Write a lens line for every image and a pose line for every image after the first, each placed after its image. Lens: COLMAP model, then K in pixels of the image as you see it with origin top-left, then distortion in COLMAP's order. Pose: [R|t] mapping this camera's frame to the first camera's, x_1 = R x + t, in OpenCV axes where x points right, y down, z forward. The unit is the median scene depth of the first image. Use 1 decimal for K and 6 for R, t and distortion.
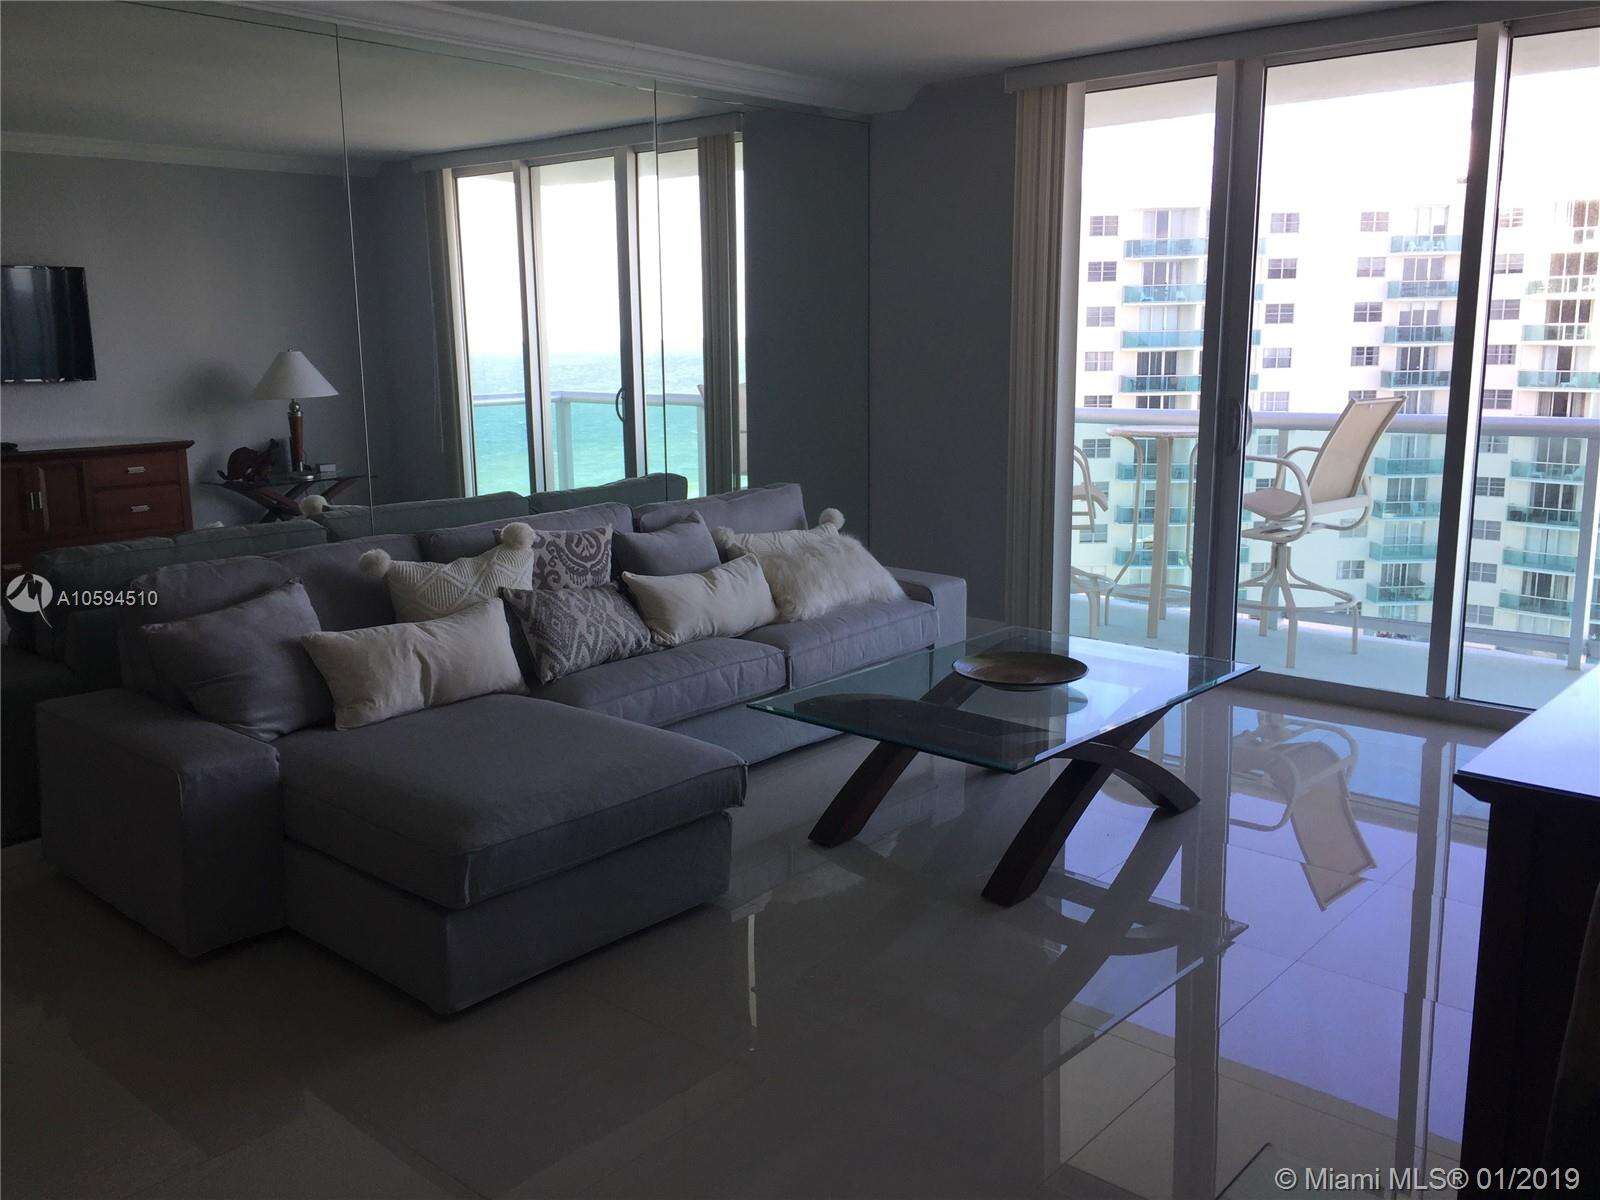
lens RADIAL K [[1371.4, 0, 800.0], [0, 1371.4, 600.0], [0, 0, 1]] dist [0.108582, -0.124483]
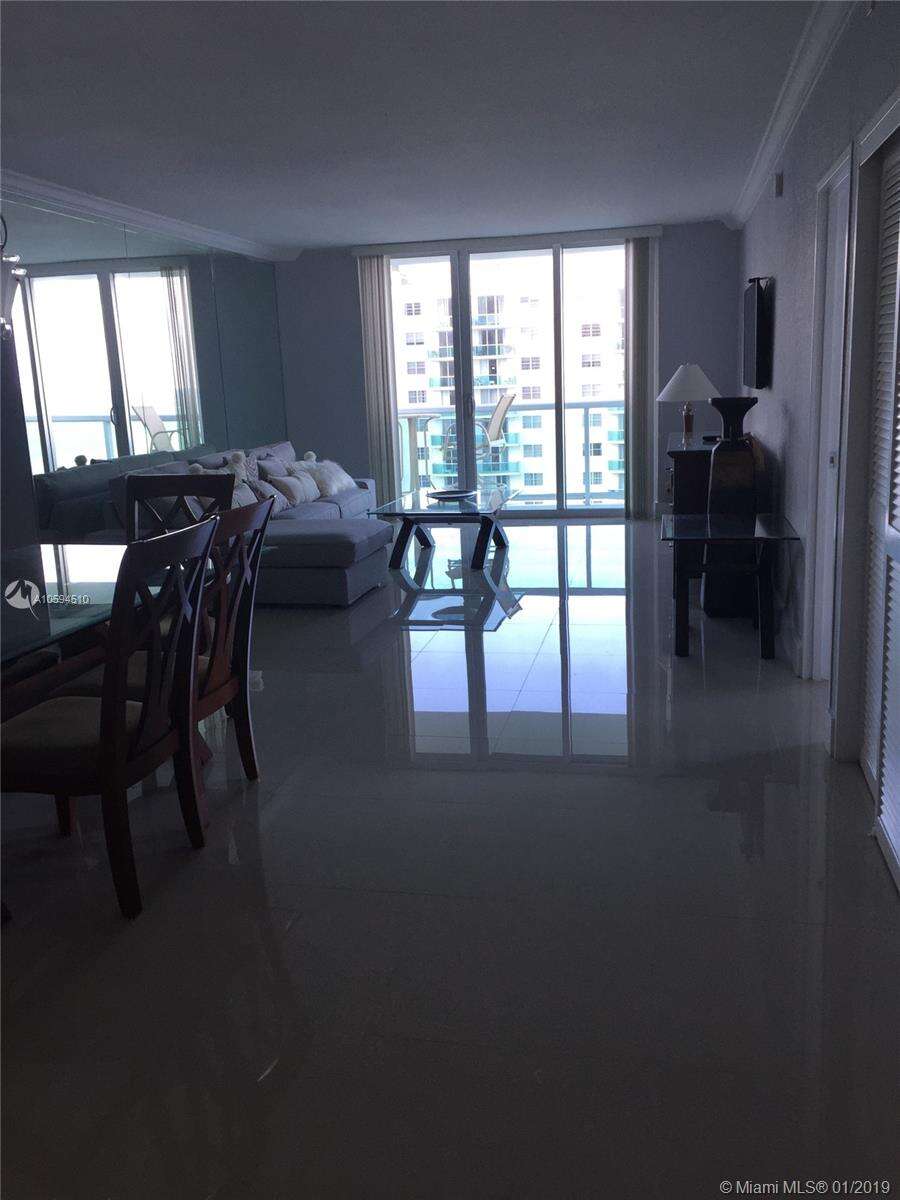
lens RADIAL K [[1028.6, 0, 467.6], [0, 1028.6, 609.1], [0, 0, 1]] dist [0.108582, -0.124483]
pose [[0.865135, -0.130775, 0.484189, -0.570153], [0.121606, 0.991295, 0.050457, 0.123982], [-0.486573, 0.015228, 0.873507, -0.511389]]
